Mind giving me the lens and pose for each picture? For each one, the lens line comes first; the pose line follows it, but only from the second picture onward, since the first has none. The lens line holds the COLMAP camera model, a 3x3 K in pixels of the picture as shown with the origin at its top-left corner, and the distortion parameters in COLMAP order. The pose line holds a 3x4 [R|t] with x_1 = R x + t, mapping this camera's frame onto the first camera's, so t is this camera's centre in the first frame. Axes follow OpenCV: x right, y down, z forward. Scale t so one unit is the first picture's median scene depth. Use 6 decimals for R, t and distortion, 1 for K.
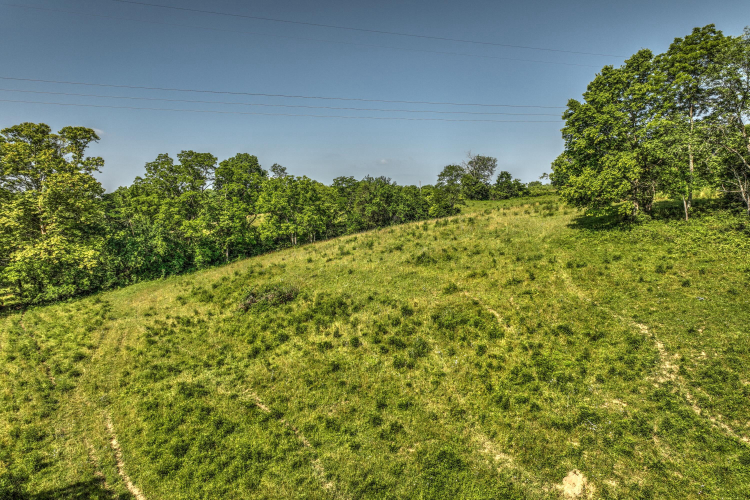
lens RADIAL K [[525.5, 0, 375.4], [0, 525.5, 251.1], [0, 0, 1]] dist [0.011135, 0.009878]
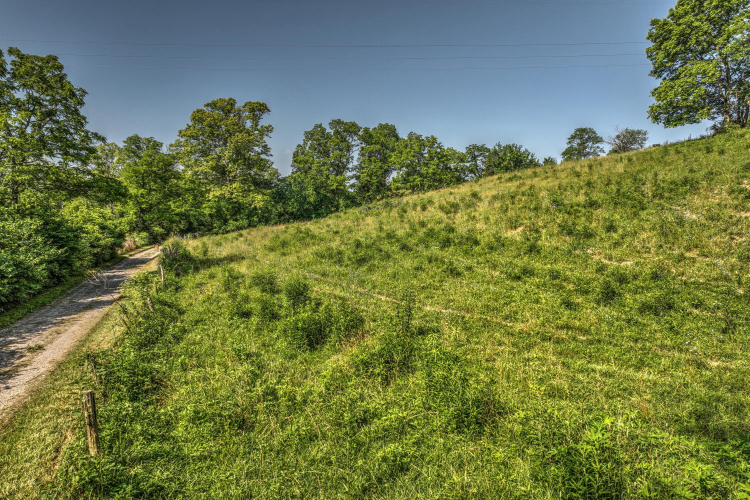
lens RADIAL K [[525.5, 0, 376.0], [0, 525.5, 250.0], [0, 0, 1]] dist [0.011135, 0.009878]
pose [[0.952988, 0.025951, -0.301895, 0.100230], [-0.031105, 0.999441, -0.012276, 0.123642], [0.301407, 0.021089, 0.953262, -0.106865]]
